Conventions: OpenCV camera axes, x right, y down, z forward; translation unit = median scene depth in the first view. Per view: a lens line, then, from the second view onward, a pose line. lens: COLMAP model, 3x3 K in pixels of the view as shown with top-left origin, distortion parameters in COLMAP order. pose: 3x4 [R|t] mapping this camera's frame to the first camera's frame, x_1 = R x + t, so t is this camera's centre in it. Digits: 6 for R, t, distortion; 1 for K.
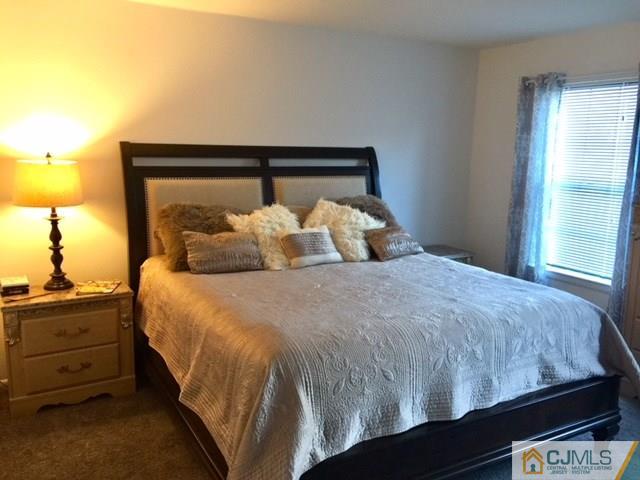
lens RADIAL K [[536.9, 0, 320.1], [0, 536.9, 240.7], [0, 0, 1]] dist [0.018384, -0.033350]
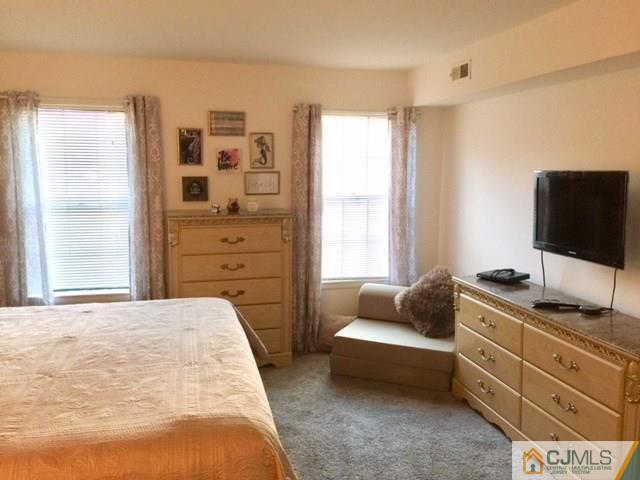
lens RADIAL K [[536.9, 0, 319.0], [0, 536.9, 238.5], [0, 0, 1]] dist [0.018384, -0.033350]
pose [[0.271670, -0.136852, 0.952611, -0.363776], [0.169262, 0.981203, 0.092688, -0.058372], [-0.947389, 0.136060, 0.289727, 0.276973]]
